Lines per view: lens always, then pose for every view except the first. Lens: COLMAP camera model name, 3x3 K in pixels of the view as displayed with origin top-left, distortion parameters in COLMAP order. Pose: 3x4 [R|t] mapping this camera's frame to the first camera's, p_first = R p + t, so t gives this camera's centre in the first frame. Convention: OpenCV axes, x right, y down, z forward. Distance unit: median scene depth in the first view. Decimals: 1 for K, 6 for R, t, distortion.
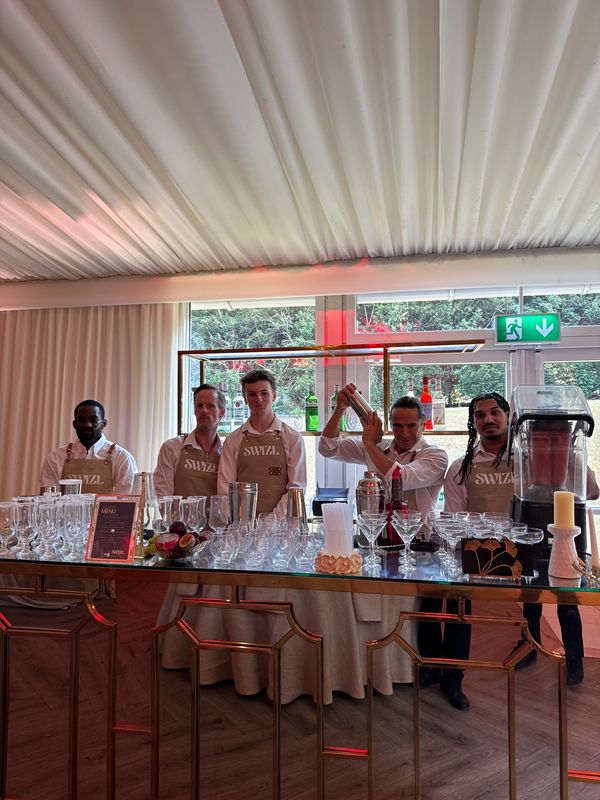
lens RADIAL K [[562.9, 0, 300.2], [0, 562.9, 404.4], [0, 0, 1]] dist [0.066996, -0.017164]
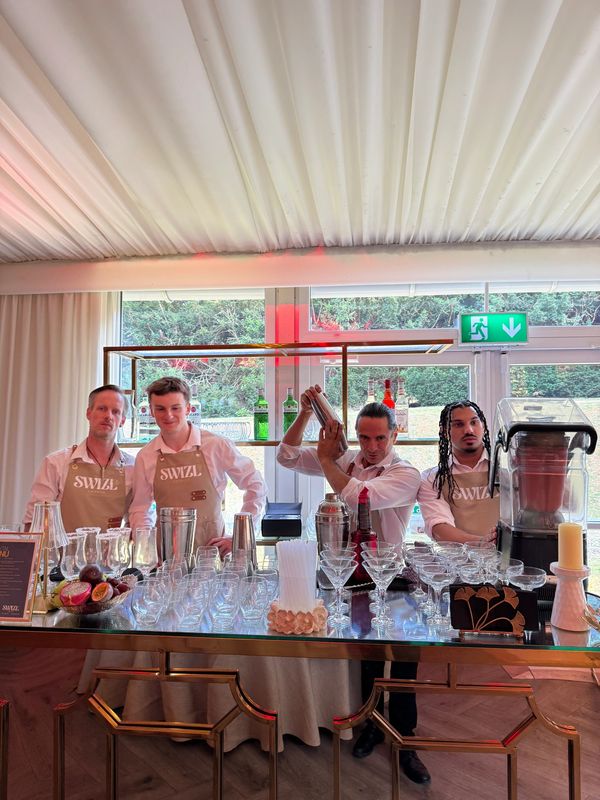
lens RADIAL K [[562.9, 0, 298.2], [0, 562.9, 400.6], [0, 0, 1]] dist [0.066996, -0.017164]
pose [[0.995749, 0.003342, 0.092051, -0.003429], [-0.002919, 0.999985, -0.004740, -0.012436], [-0.092065, 0.004451, 0.995743, 0.134512]]
